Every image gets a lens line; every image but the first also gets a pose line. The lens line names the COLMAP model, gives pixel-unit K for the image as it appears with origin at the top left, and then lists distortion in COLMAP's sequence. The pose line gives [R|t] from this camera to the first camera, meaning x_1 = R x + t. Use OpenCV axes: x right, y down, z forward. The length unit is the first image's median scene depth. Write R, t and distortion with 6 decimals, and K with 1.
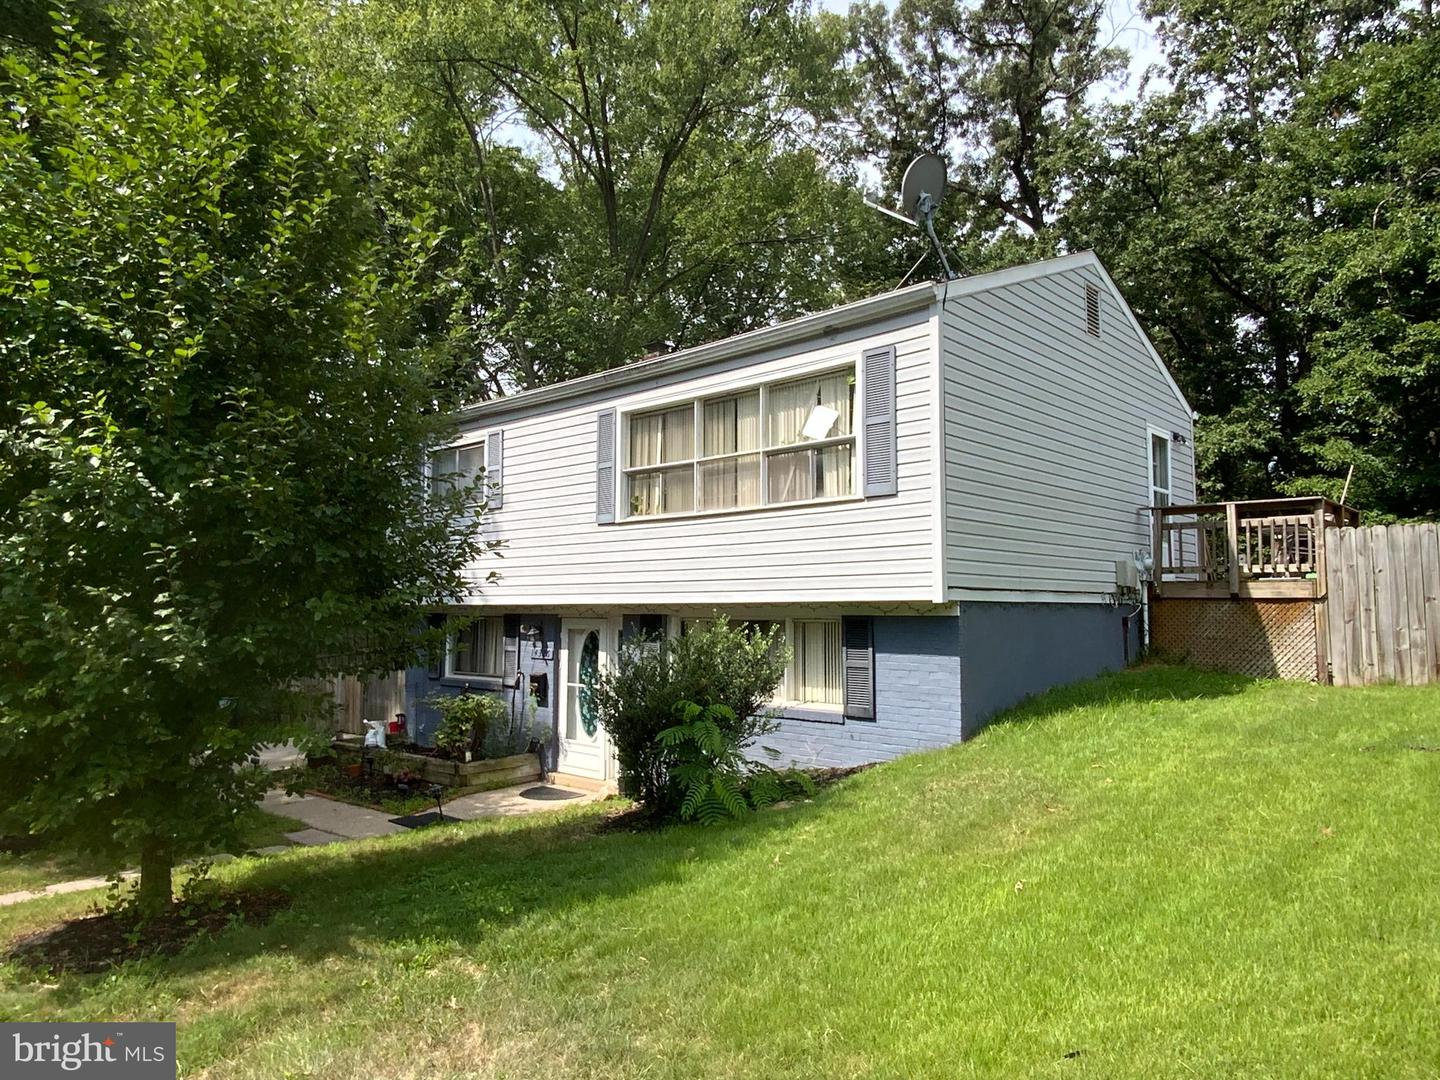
lens RADIAL K [[935.9, 0, 716.7], [0, 935.9, 541.0], [0, 0, 1]] dist [-0.003653, -0.013624]
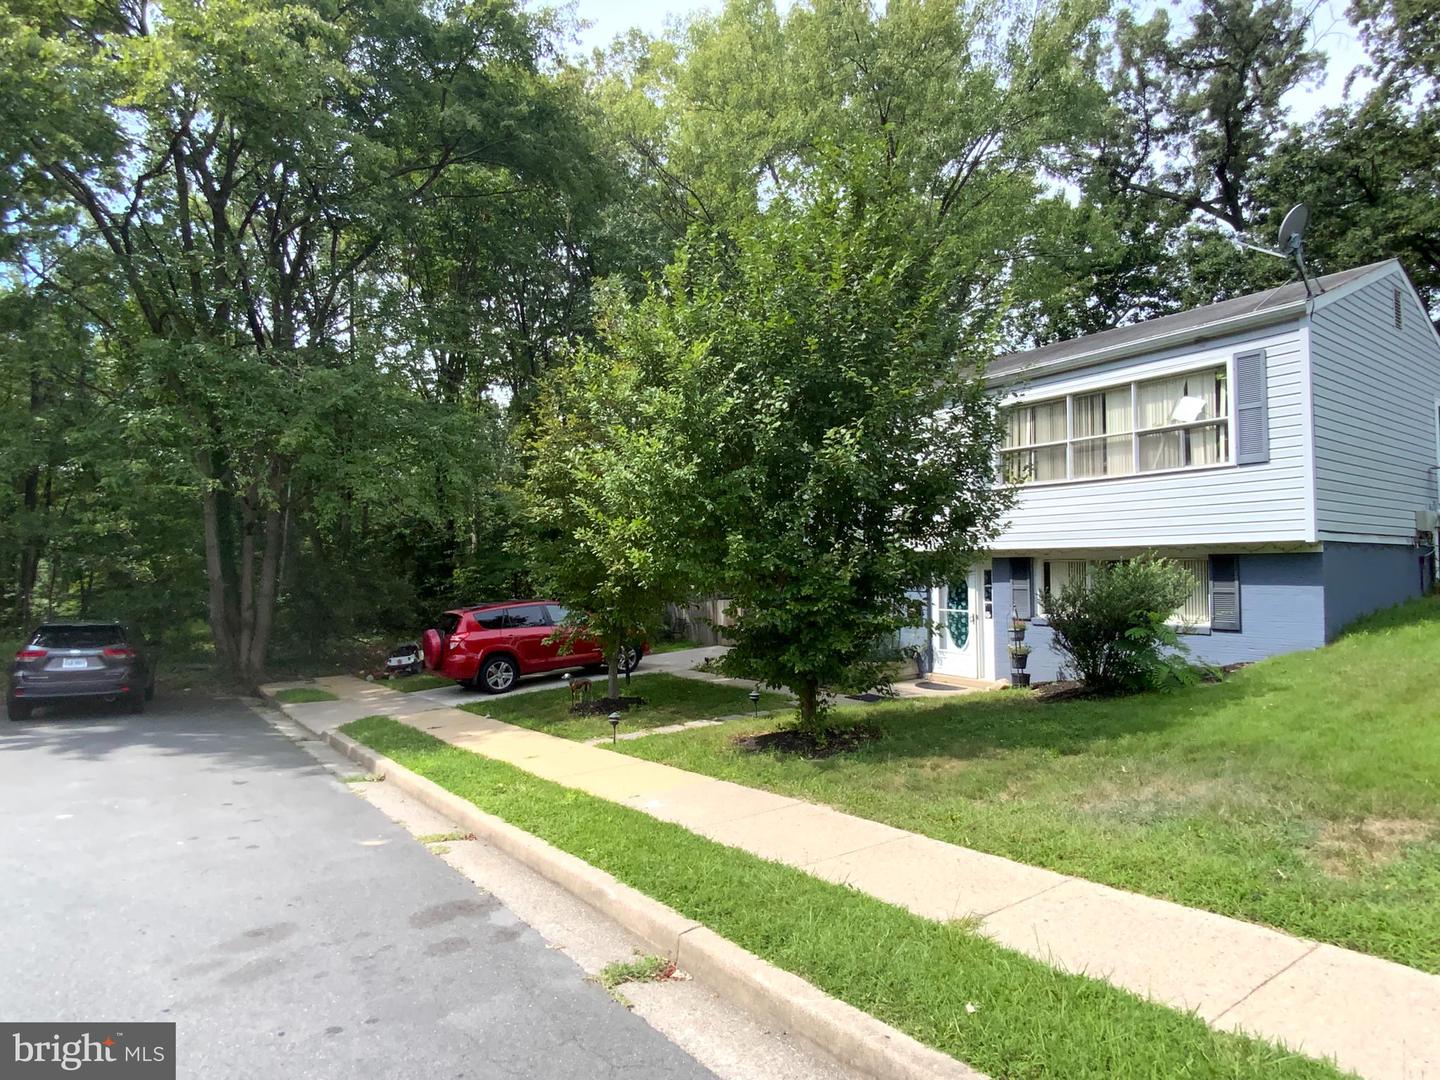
lens RADIAL K [[771.8, 0, 720.5], [0, 771.8, 544.0], [0, 0, 1]] dist [-0.020916, 0.000509]
pose [[0.976370, -0.008697, -0.215930, -0.228546], [0.018119, 0.998966, 0.041696, 0.005297], [0.215344, -0.044623, 0.975518, -0.160156]]
